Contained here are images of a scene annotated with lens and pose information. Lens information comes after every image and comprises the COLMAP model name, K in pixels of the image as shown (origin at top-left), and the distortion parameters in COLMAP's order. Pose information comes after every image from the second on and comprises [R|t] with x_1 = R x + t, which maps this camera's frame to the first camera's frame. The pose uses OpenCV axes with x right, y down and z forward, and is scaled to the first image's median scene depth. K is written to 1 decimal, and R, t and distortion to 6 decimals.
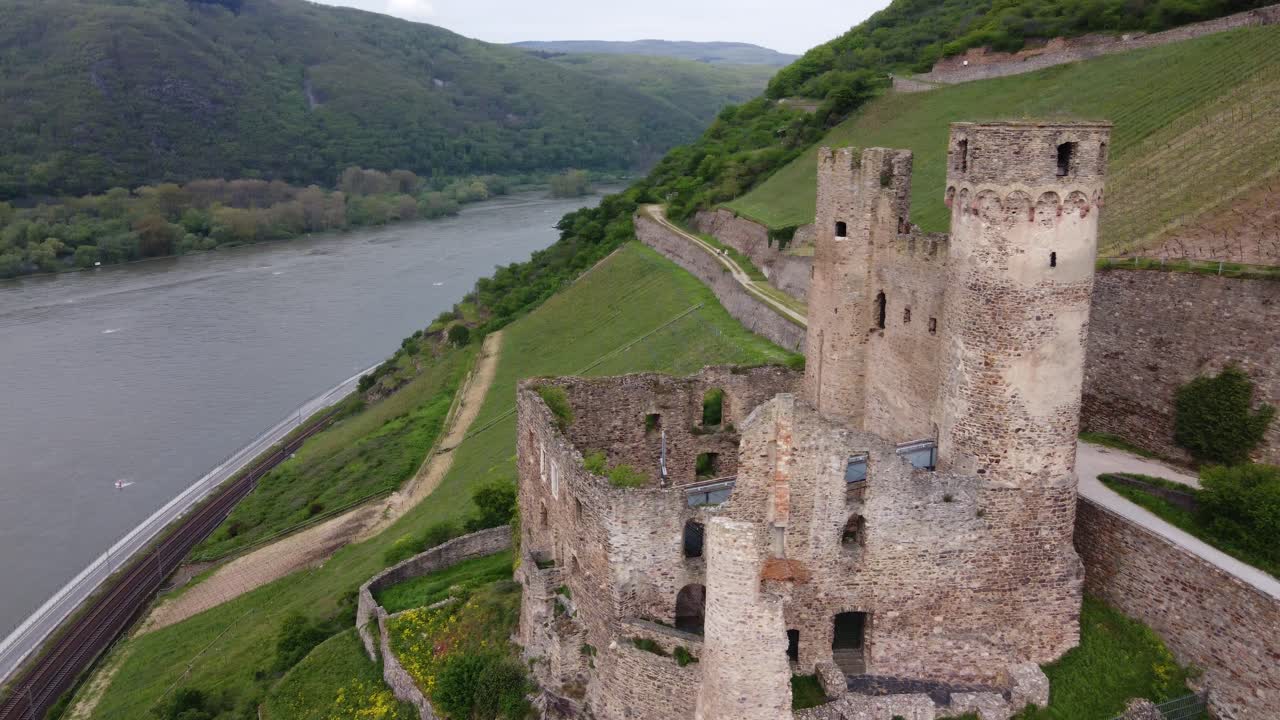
lens RADIAL K [[1042.8, 0, 638.5], [0, 1042.8, 369.2], [0, 0, 1]] dist [-0.015759, 0.049833]
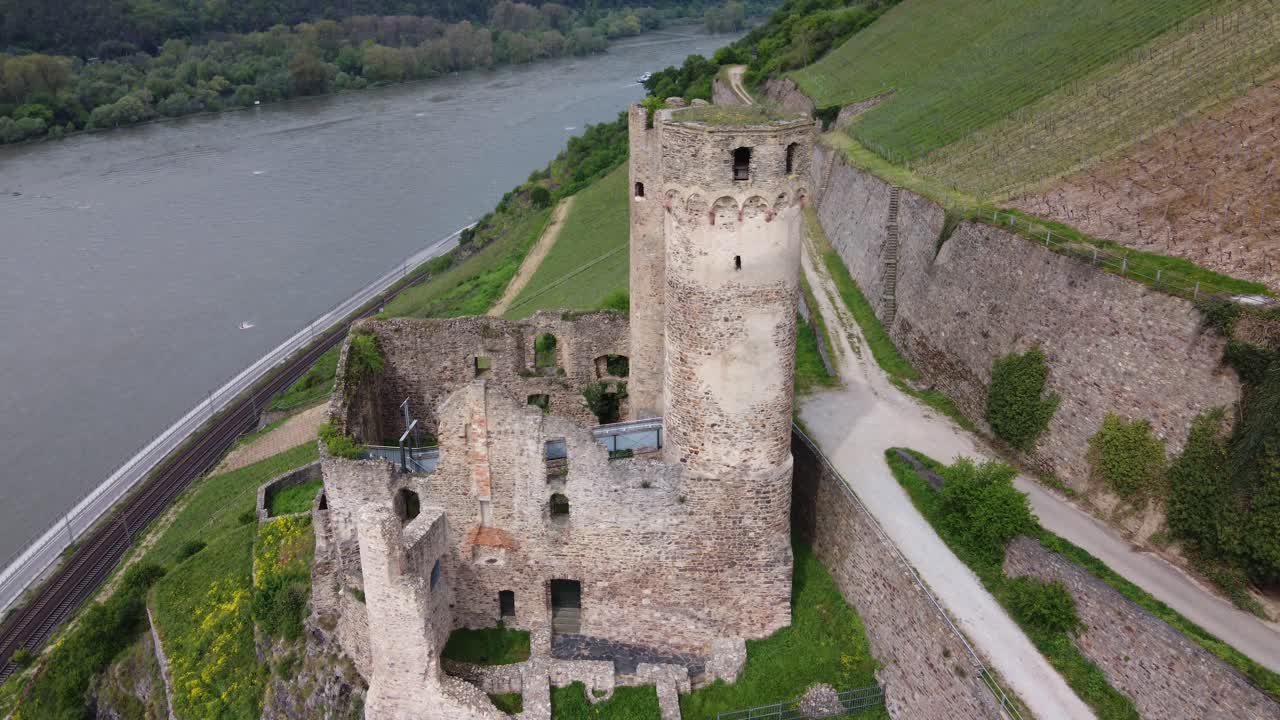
lens RADIAL K [[1042.8, 0, 638.5], [0, 1042.8, 369.2], [0, 0, 1]] dist [-0.015759, 0.049833]
pose [[0.985719, 0.053799, -0.159574, 0.373642], [-0.028005, 0.986770, 0.159688, -0.128380], [0.166054, -0.152939, 0.974185, 0.006715]]
